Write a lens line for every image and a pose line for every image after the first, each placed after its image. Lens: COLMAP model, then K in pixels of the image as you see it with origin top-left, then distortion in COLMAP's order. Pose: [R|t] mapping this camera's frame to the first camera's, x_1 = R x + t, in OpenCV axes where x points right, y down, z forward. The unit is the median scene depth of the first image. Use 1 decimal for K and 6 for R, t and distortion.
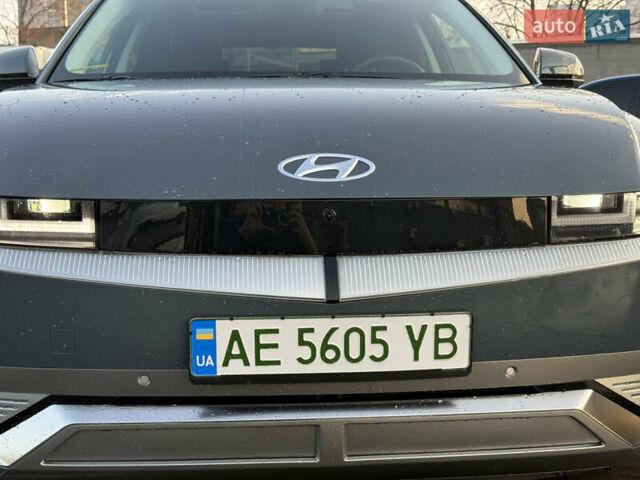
lens RADIAL K [[896.6, 0, 318.7], [0, 896.6, 238.3], [0, 0, 1]] dist [0.134132, 0.000000]
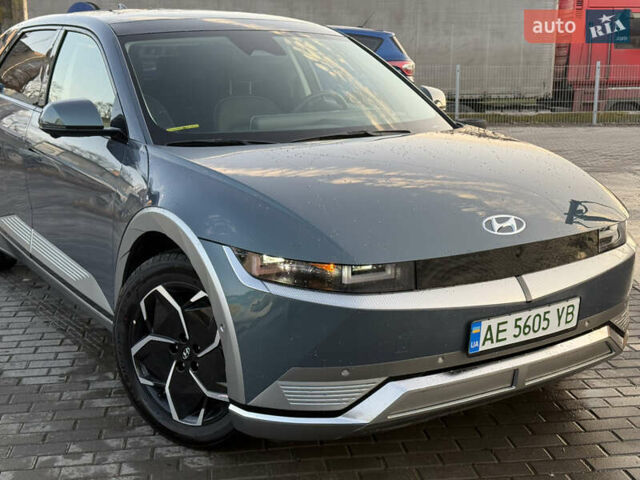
lens RADIAL K [[896.6, 0, 318.9], [0, 896.6, 241.6], [0, 0, 1]] dist [0.134132, 0.000000]
pose [[0.874953, -0.106081, 0.472444, -1.201762], [0.056066, 0.991339, 0.118758, -0.289831], [-0.480950, -0.077419, 0.873323, -0.382923]]
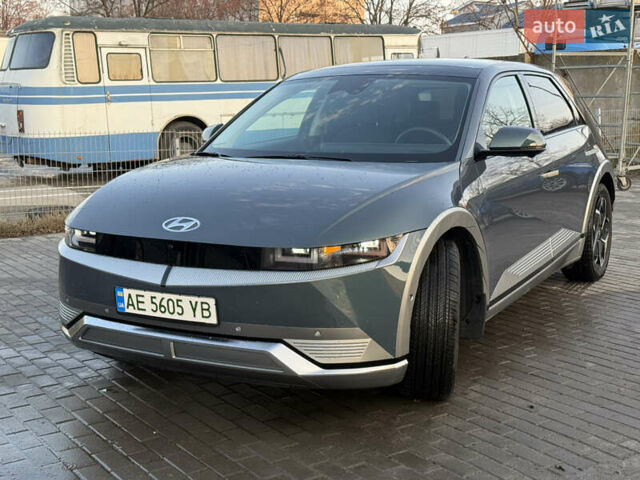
lens RADIAL K [[896.6, 0, 320.4], [0, 896.6, 240.7], [0, 0, 1]] dist [0.134132, 0.000000]
pose [[0.823283, 0.083799, -0.561411, 1.588606], [-0.060920, 0.996374, 0.059386, -0.199376], [0.564352, -0.014690, 0.825403, -0.634809]]
